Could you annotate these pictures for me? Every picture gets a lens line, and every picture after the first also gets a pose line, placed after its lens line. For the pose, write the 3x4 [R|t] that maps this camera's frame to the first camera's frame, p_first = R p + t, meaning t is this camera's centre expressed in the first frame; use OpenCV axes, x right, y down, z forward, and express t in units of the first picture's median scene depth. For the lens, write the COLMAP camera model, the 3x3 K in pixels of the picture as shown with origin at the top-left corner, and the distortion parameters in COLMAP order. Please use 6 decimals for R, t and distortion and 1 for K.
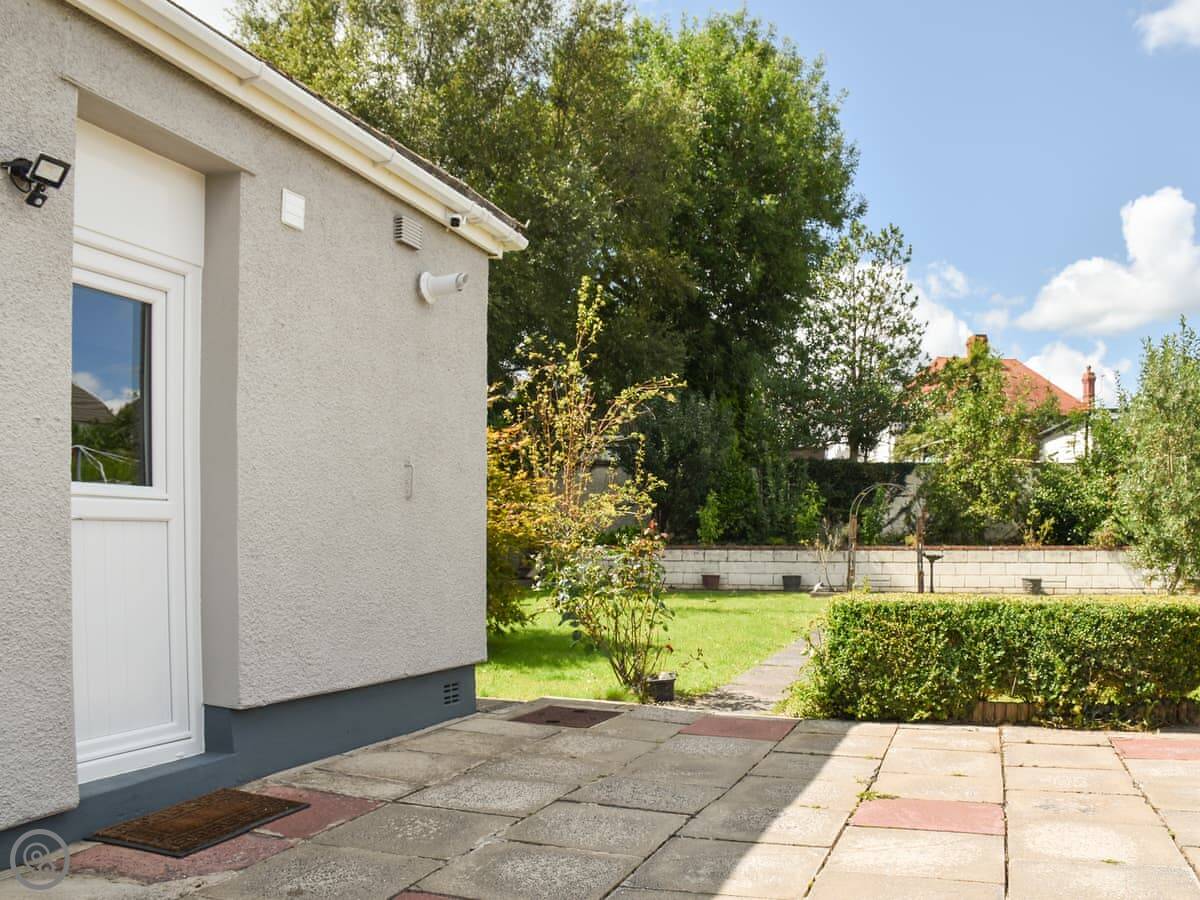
lens RADIAL K [[1095.6, 0, 617.2], [0, 1095.6, 472.2], [0, 0, 1]] dist [-0.181711, 0.206838]
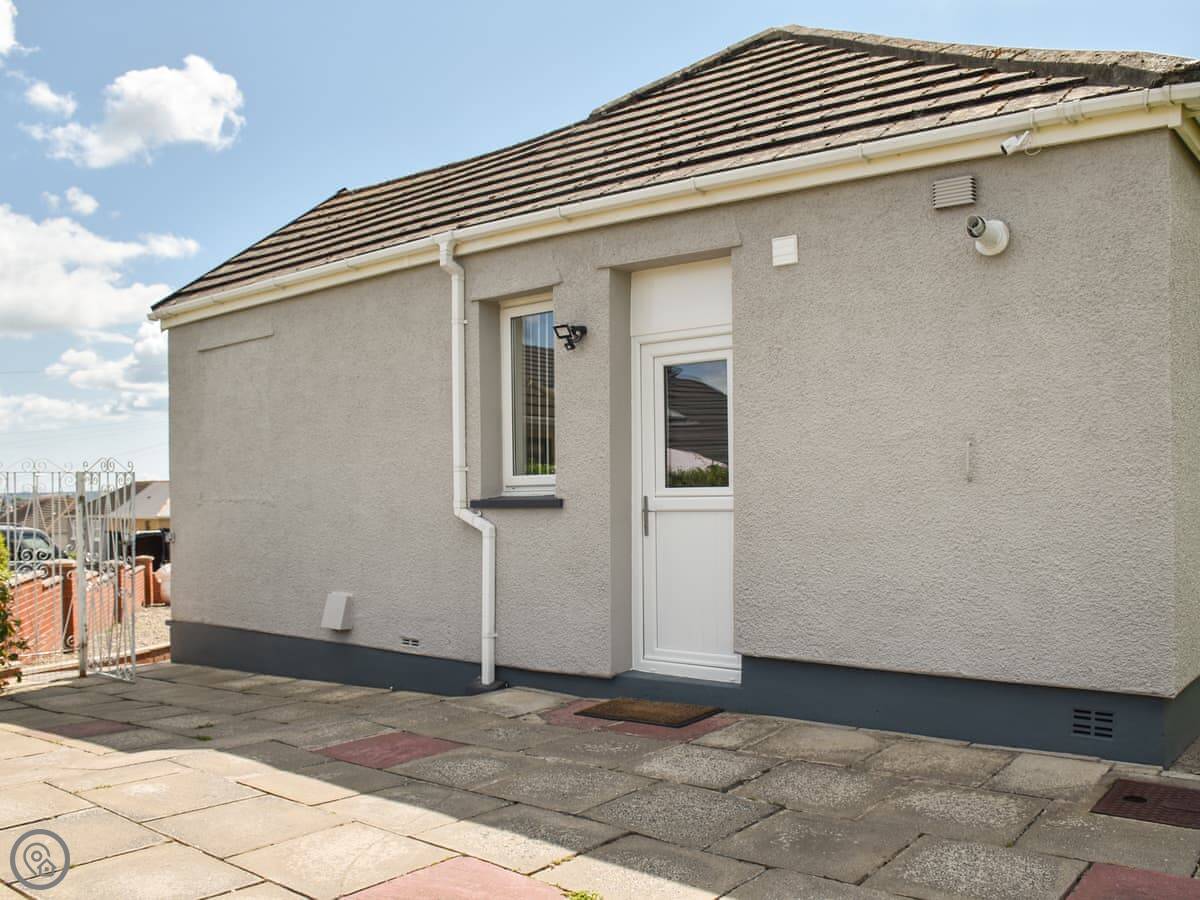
lens RADIAL K [[1024.1, 0, 602.9], [0, 1024.1, 394.8], [0, 0, 1]] dist [-0.058421, 0.001003]
pose [[-0.318607, -0.092236, -0.943389, 0.875088], [0.069581, 0.990293, -0.120322, 0.042042], [0.945330, -0.103977, -0.309096, 1.203309]]
